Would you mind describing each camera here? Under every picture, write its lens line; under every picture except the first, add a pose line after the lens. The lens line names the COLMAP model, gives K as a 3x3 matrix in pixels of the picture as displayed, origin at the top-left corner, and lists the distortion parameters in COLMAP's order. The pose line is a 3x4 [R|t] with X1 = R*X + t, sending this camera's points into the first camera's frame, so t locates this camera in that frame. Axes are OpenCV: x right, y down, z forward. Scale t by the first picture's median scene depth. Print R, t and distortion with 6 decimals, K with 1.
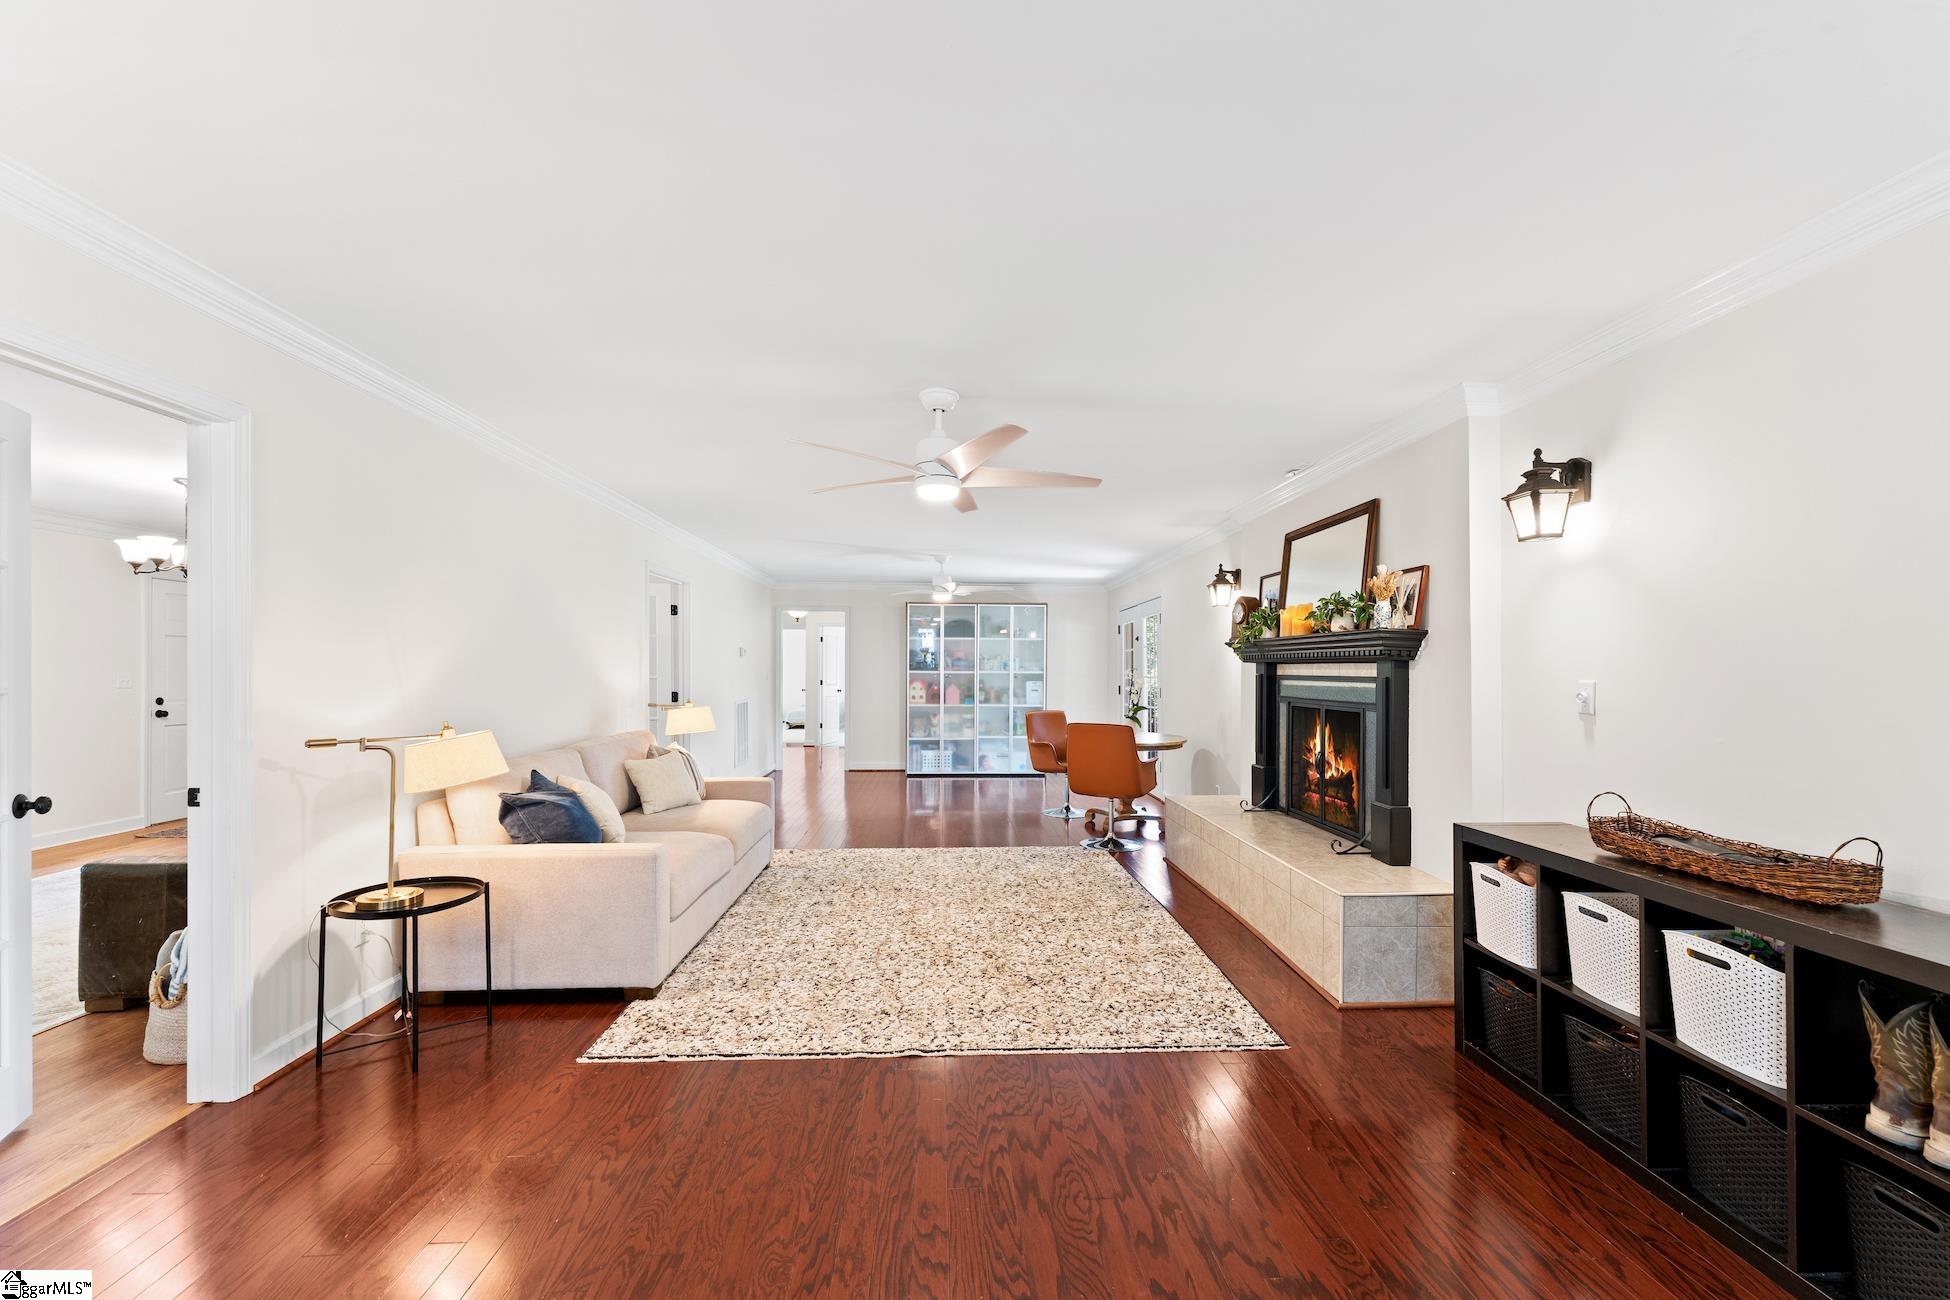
lens RADIAL K [[789.3, 0, 976.7], [0, 789.3, 665.5], [0, 0, 1]] dist [0.001107, -0.000317]
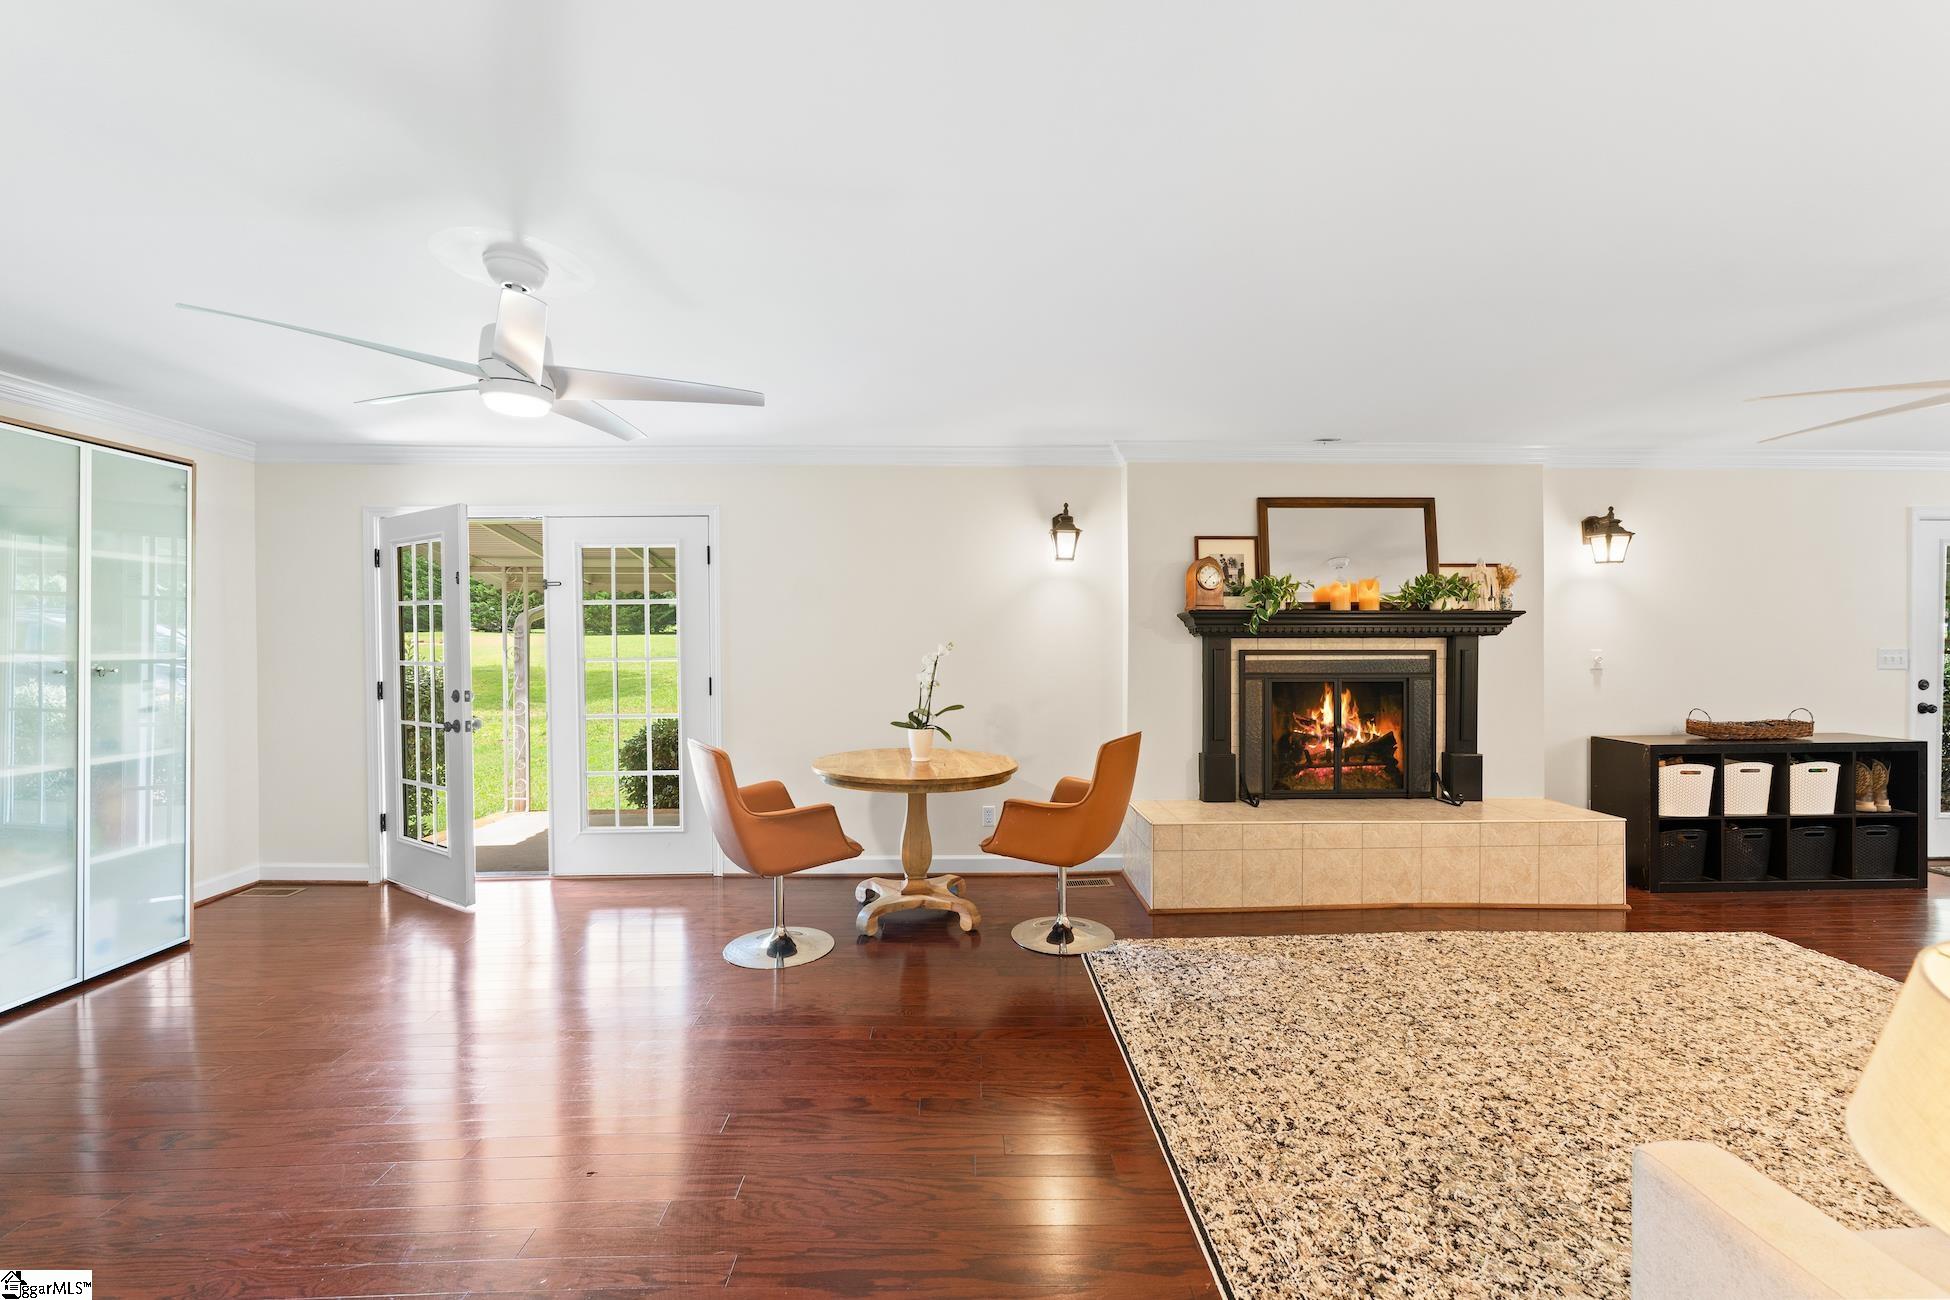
lens RADIAL K [[789.3, 0, 962.2], [0, 789.3, 647.4], [0, 0, 1]] dist [0.001107, -0.000317]
pose [[0.048367, -0.010164, 0.998778, -0.667852], [-0.006618, 0.999923, 0.010497, 0.003515], [-0.998808, -0.007118, 0.048296, 1.554527]]
